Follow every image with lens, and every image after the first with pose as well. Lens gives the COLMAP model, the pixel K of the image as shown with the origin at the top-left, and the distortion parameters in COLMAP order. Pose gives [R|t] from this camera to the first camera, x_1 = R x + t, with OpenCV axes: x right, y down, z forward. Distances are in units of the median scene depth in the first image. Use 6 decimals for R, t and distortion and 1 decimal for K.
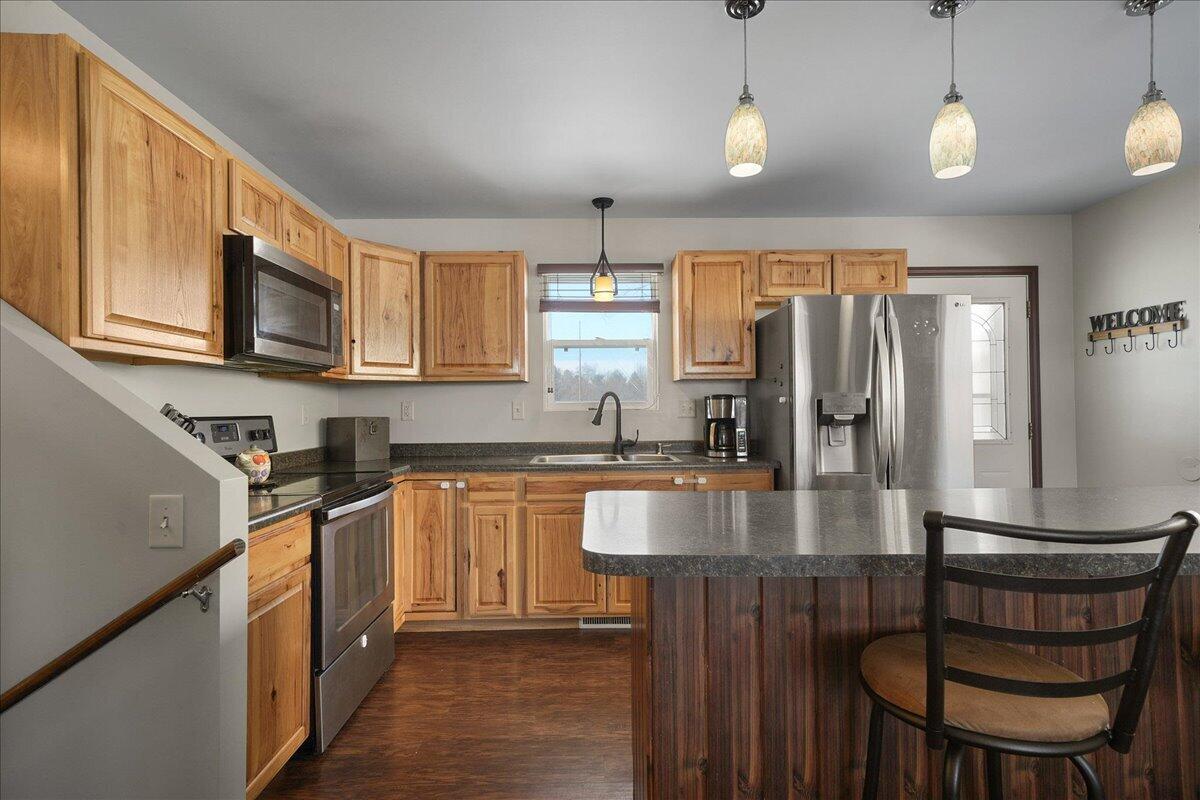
lens RADIAL K [[578.1, 0, 600.0], [0, 578.1, 400.0], [0, 0, 1]] dist [0.002744, 0.000108]
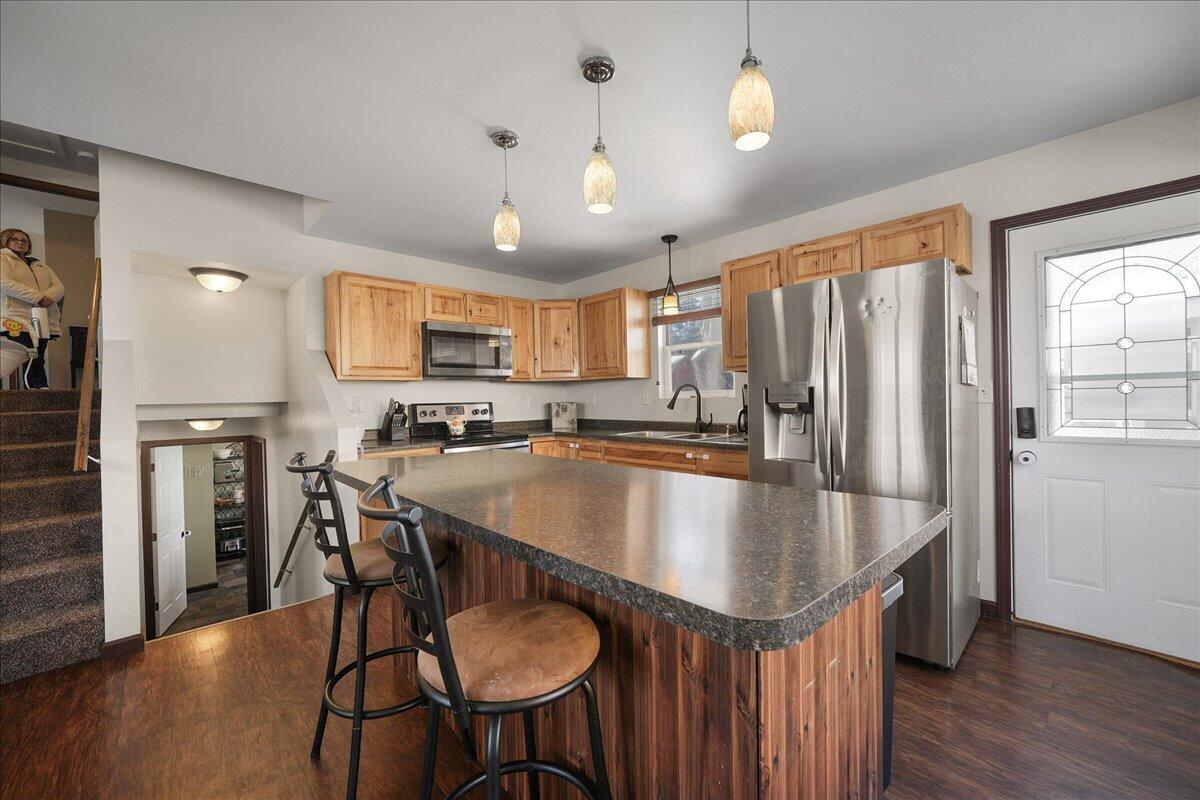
lens RADIAL K [[471.8, 0, 600.0], [0, 471.8, 400.0], [0, 0, 1]] dist [-0.010349, 0.000004]
pose [[0.674079, 0.000897, -0.738659, 0.703071], [0.021938, 0.999534, 0.021234, -0.004896], [0.738334, -0.030518, 0.673745, 0.165269]]
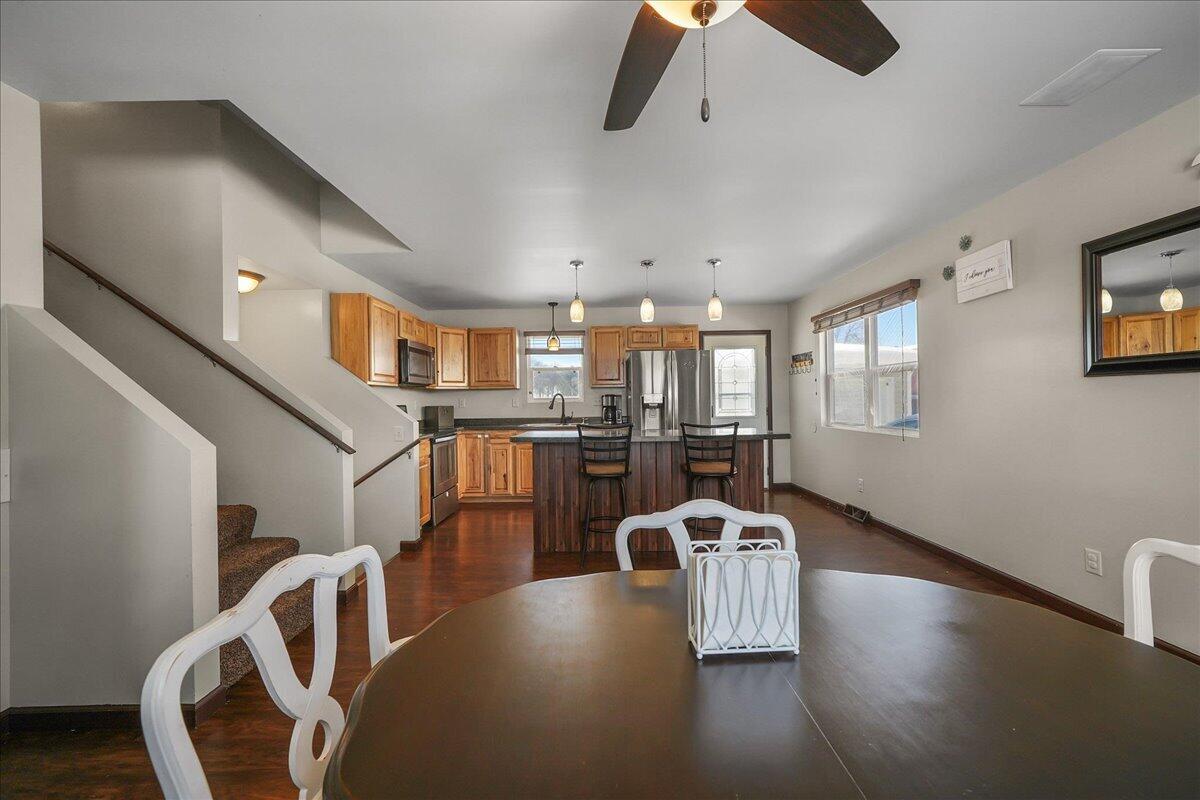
lens RADIAL K [[471.8, 0, 600.0], [0, 471.8, 400.0], [0, 0, 1]] dist [-0.010349, 0.000004]
pose [[0.999654, -0.004831, -0.025847, 0.226054], [0.005160, 0.999906, 0.012706, -0.011819], [0.025784, -0.012835, 0.999585, -0.744387]]
